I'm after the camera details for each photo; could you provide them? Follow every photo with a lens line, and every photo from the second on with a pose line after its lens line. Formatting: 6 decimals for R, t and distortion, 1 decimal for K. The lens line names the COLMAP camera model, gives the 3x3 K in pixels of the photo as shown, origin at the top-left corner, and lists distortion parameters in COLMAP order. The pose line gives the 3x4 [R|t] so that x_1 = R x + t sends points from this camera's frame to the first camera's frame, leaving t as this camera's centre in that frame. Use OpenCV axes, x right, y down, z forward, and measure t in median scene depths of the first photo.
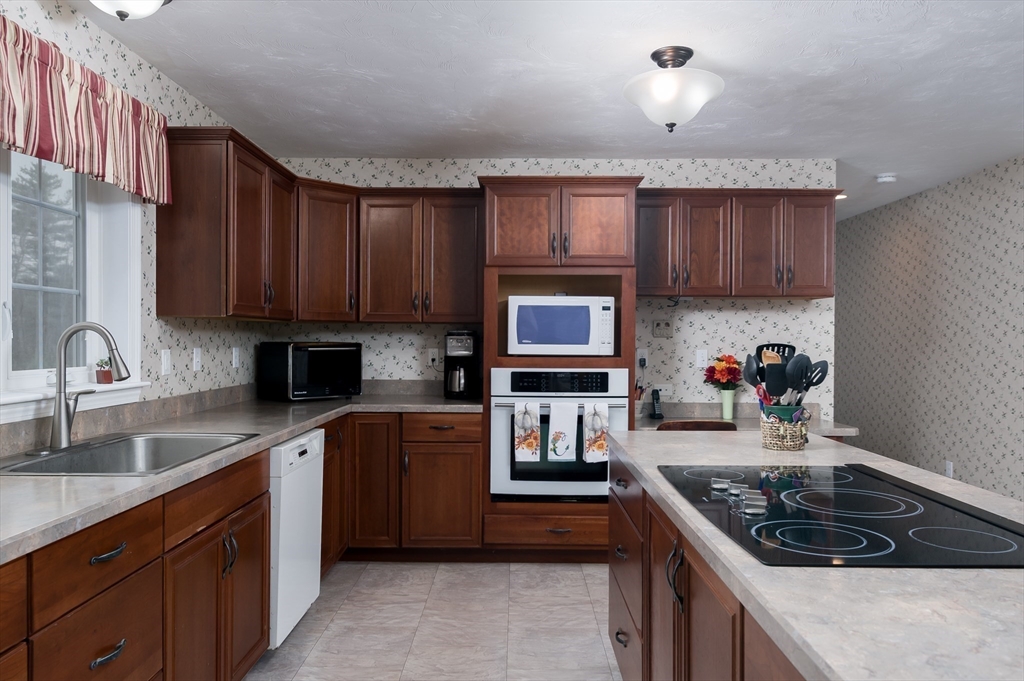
lens RADIAL K [[715.7, 0, 505.1], [0, 715.7, 344.4], [0, 0, 1]] dist [0.006526, -0.003235]
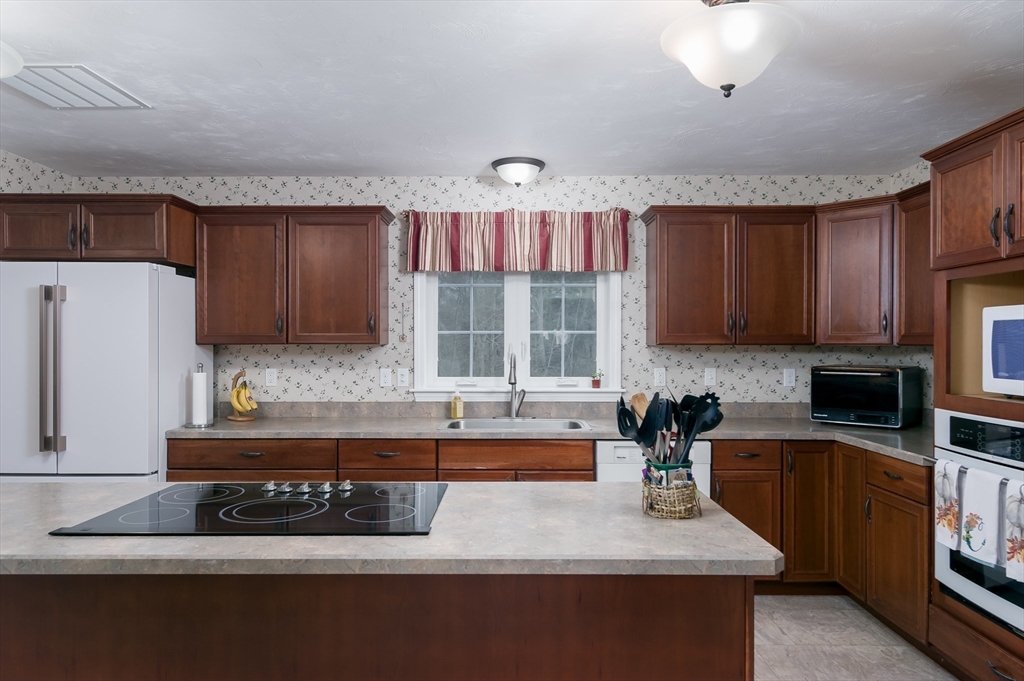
lens RADIAL K [[656.7, 0, 519.8], [0, 656.7, 347.0], [0, 0, 1]] dist [0.001413, 0.000985]
pose [[0.027507, 0.001779, -0.999620, 0.648083], [-0.008981, 0.999959, 0.001532, -0.027278], [0.999581, 0.008935, 0.027522, 0.552801]]
